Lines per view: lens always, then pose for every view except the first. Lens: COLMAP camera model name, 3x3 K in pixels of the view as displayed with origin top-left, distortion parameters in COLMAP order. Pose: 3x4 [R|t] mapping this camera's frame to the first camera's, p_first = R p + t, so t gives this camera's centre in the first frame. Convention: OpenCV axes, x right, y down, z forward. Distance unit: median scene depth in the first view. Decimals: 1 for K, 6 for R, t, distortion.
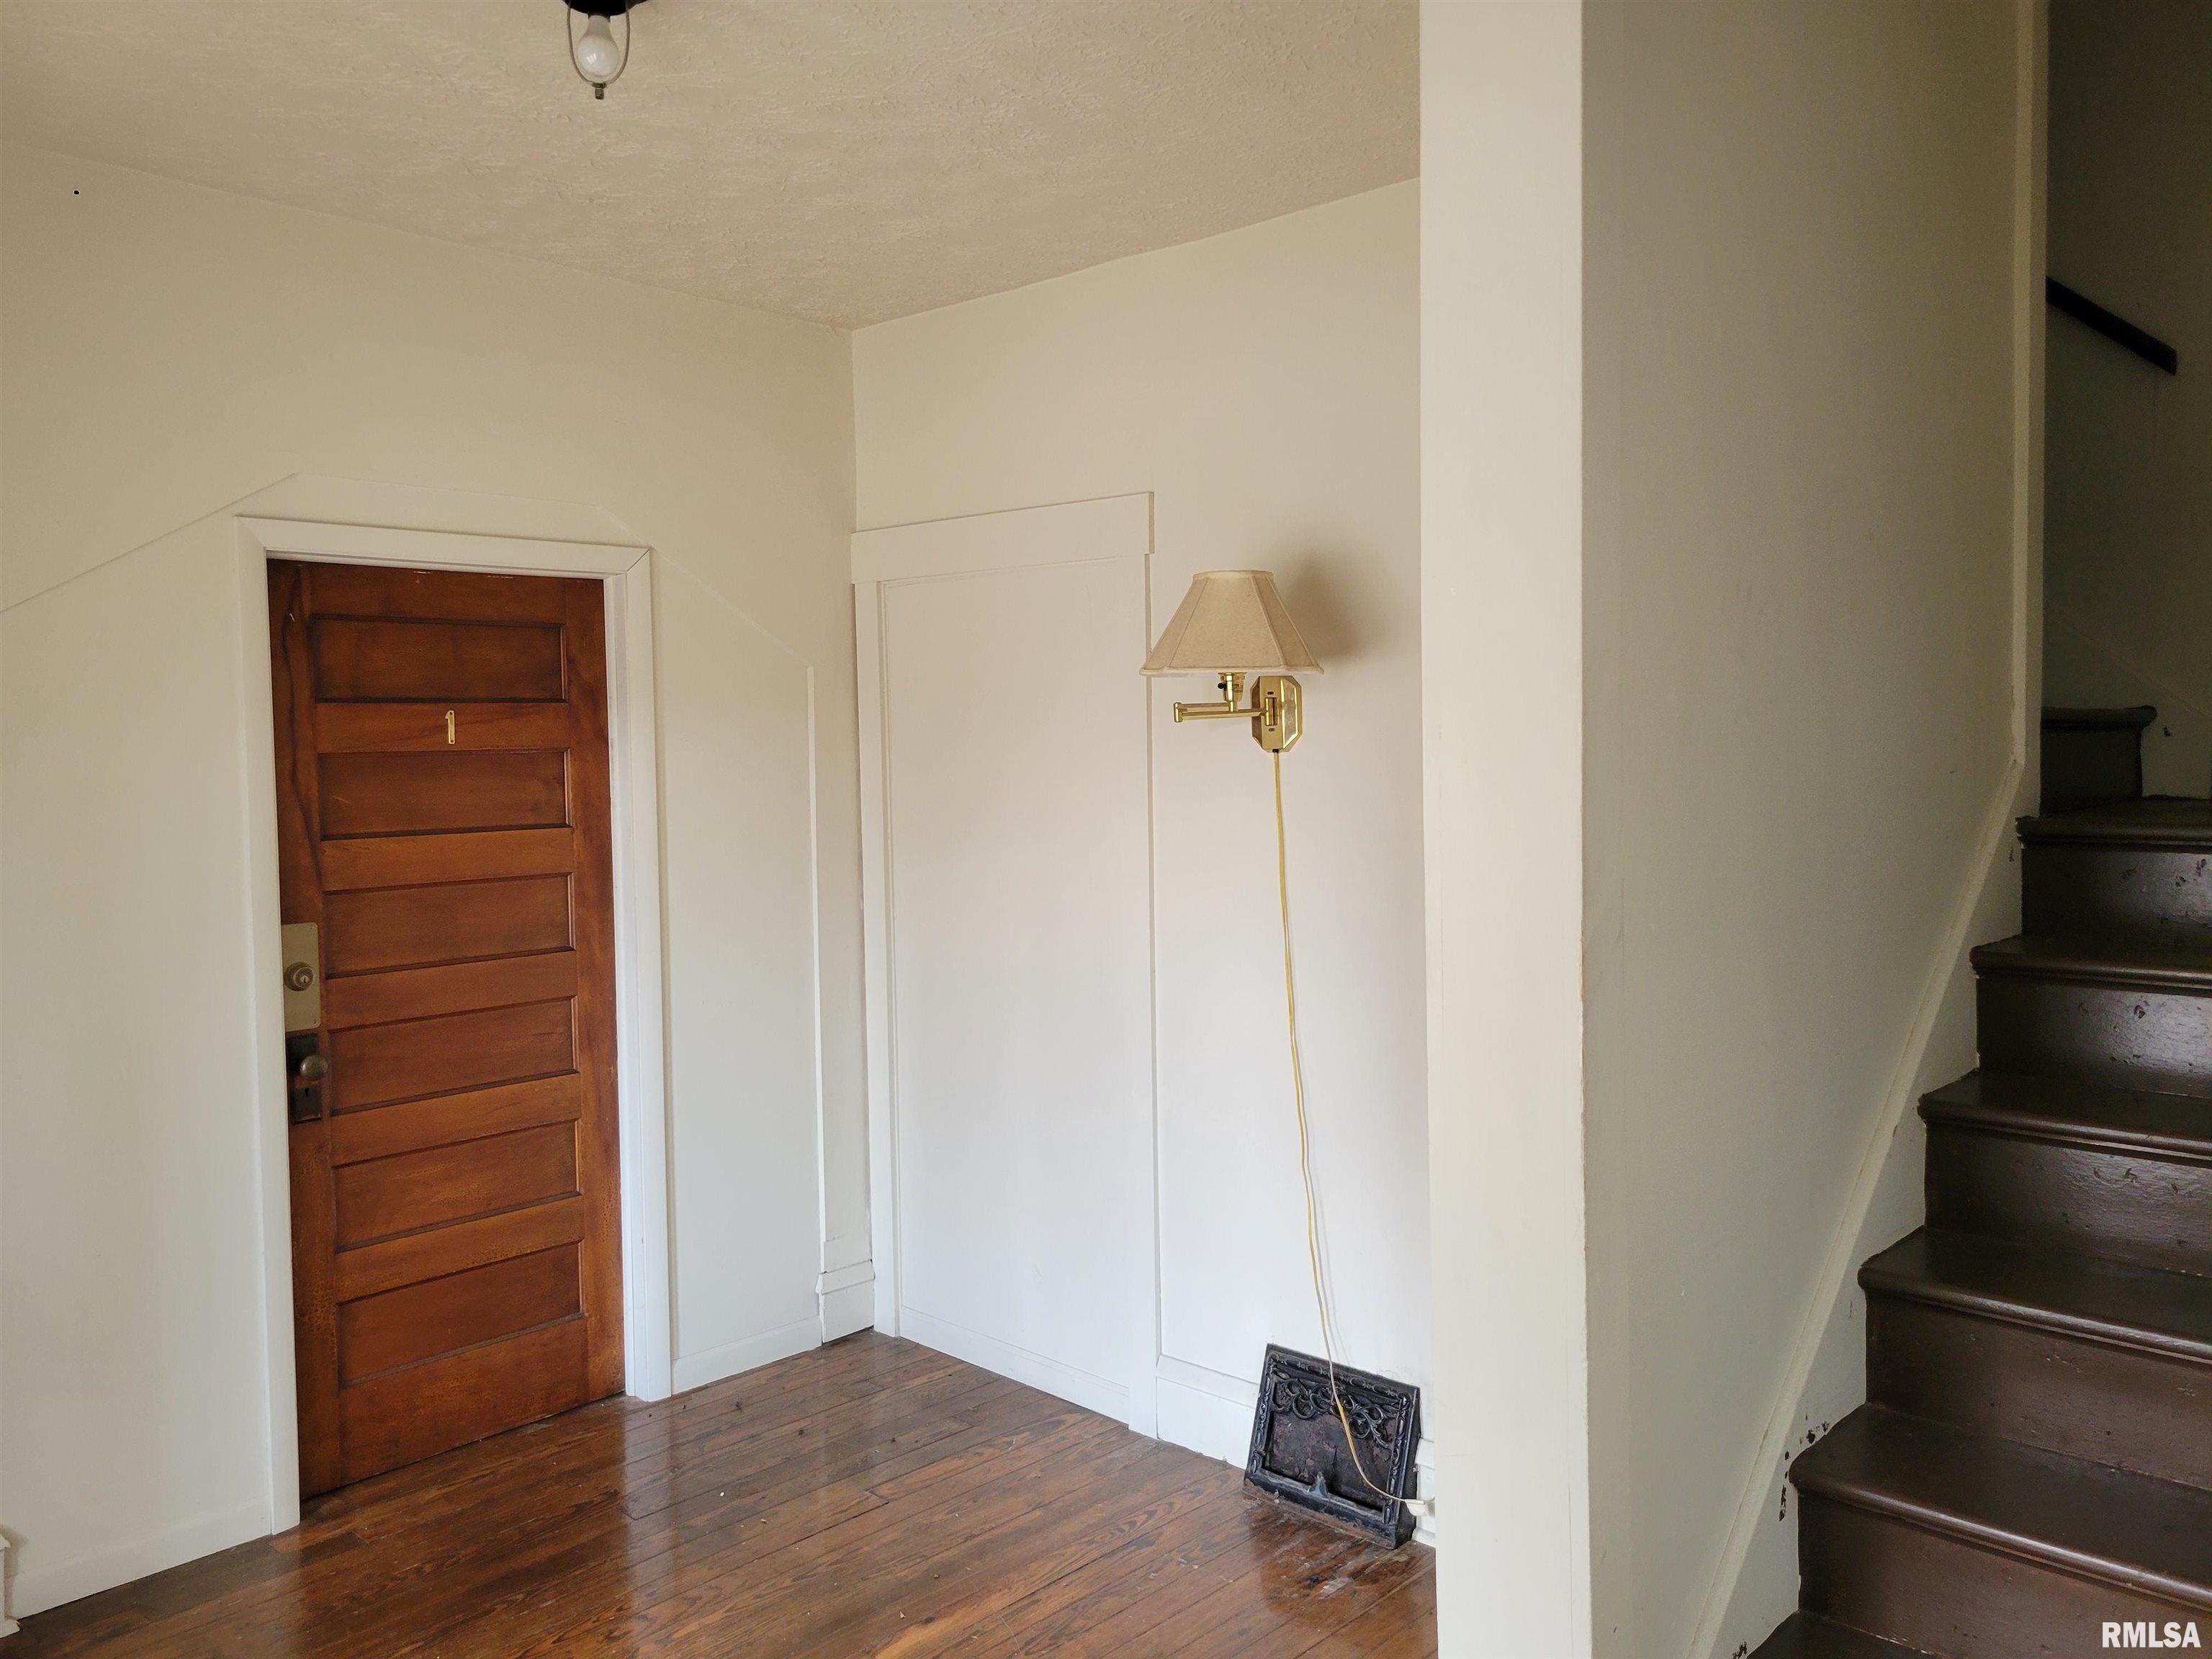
lens RADIAL K [[1672.1, 0, 1055.3], [0, 1672.1, 788.2], [0, 0, 1]] dist [0.048881, -0.029914]
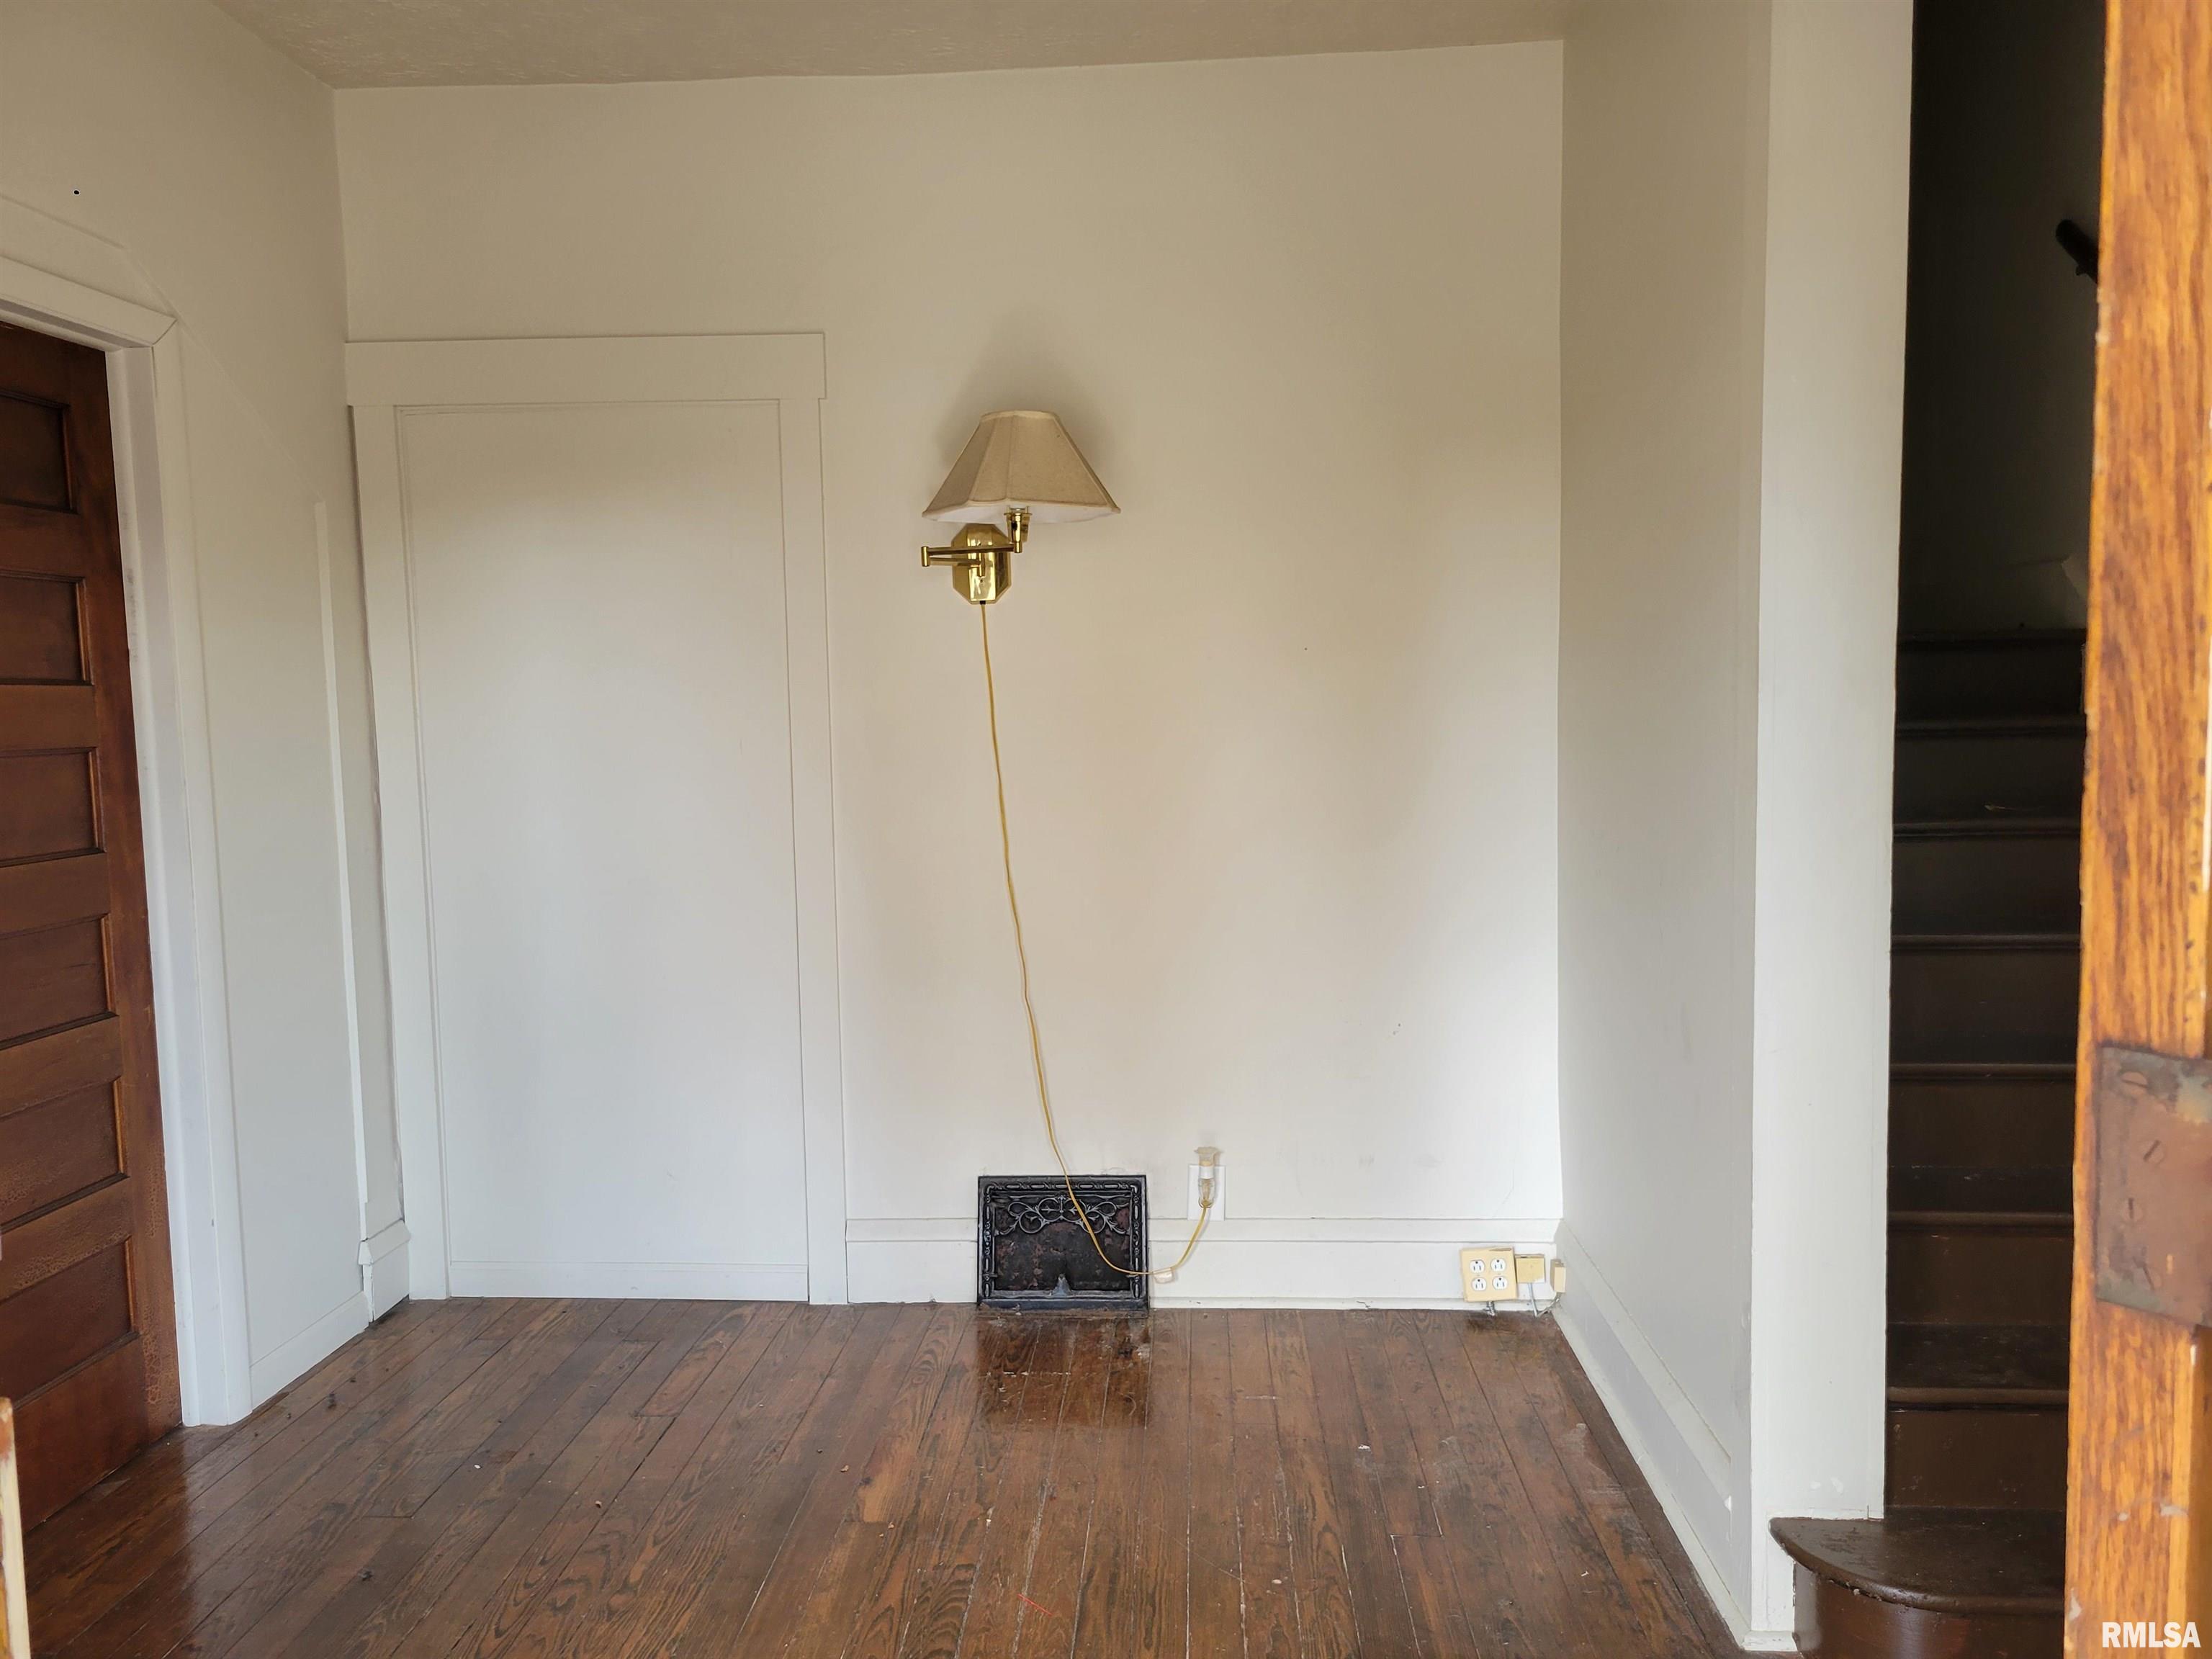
lens RADIAL K [[1672.1, 0, 1100.8], [0, 1672.1, 825.4], [0, 0, 1]] dist [0.048881, -0.029914]
pose [[0.770184, -0.049004, 0.635937, -0.426792], [0.028429, 0.998691, 0.042527, 0.065996], [-0.637188, -0.014675, 0.770568, 0.143825]]
